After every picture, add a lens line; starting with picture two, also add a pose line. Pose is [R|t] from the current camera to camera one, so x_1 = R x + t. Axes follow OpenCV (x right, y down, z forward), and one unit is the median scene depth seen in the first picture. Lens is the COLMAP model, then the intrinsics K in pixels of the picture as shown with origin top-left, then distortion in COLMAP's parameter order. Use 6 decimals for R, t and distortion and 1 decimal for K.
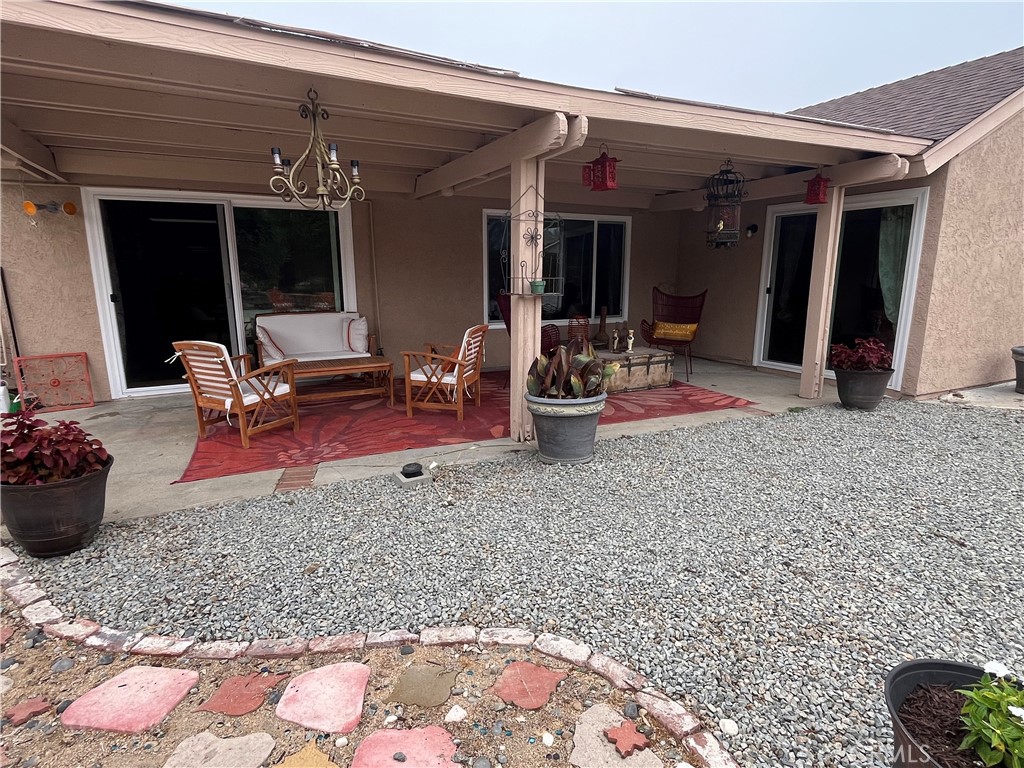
lens RADIAL K [[545.8, 0, 515.3], [0, 545.8, 388.7], [0, 0, 1]] dist [-0.001980, -0.001079]
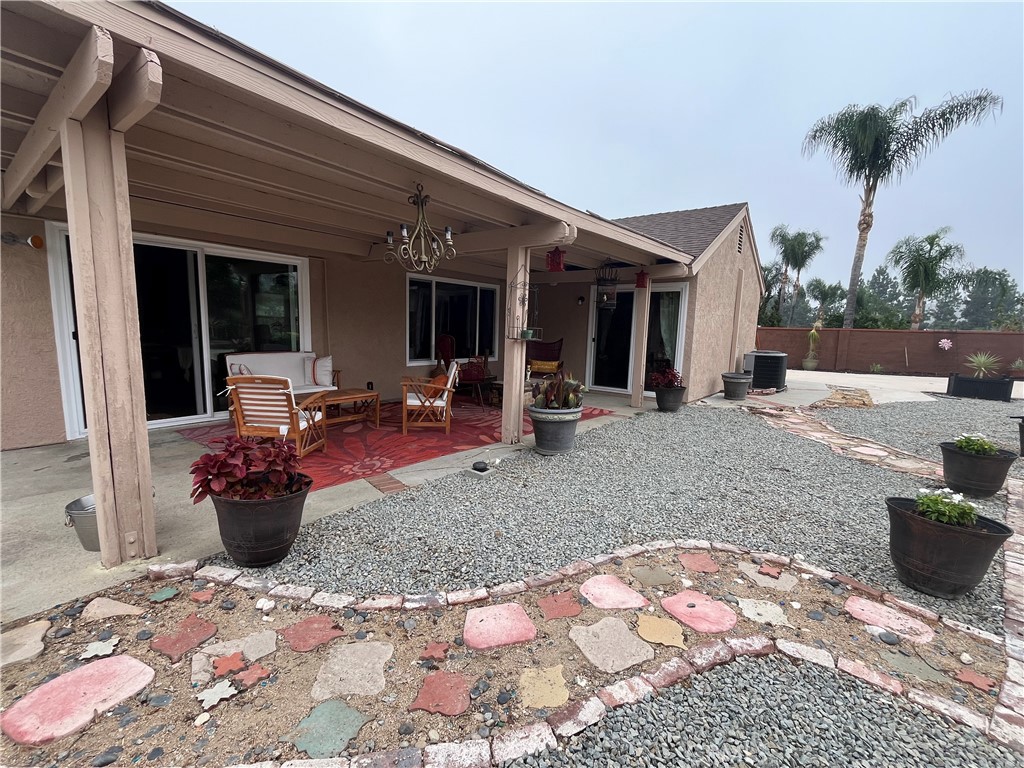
lens RADIAL K [[439.1, 0, 506.9], [0, 439.1, 389.6], [0, 0, 1]] dist [-0.004854, 0.000022]
pose [[0.911837, -0.029087, 0.409521, -0.476436], [0.054504, 0.997234, -0.050526, 0.015113], [-0.406919, 0.068392, 0.910901, -0.022279]]
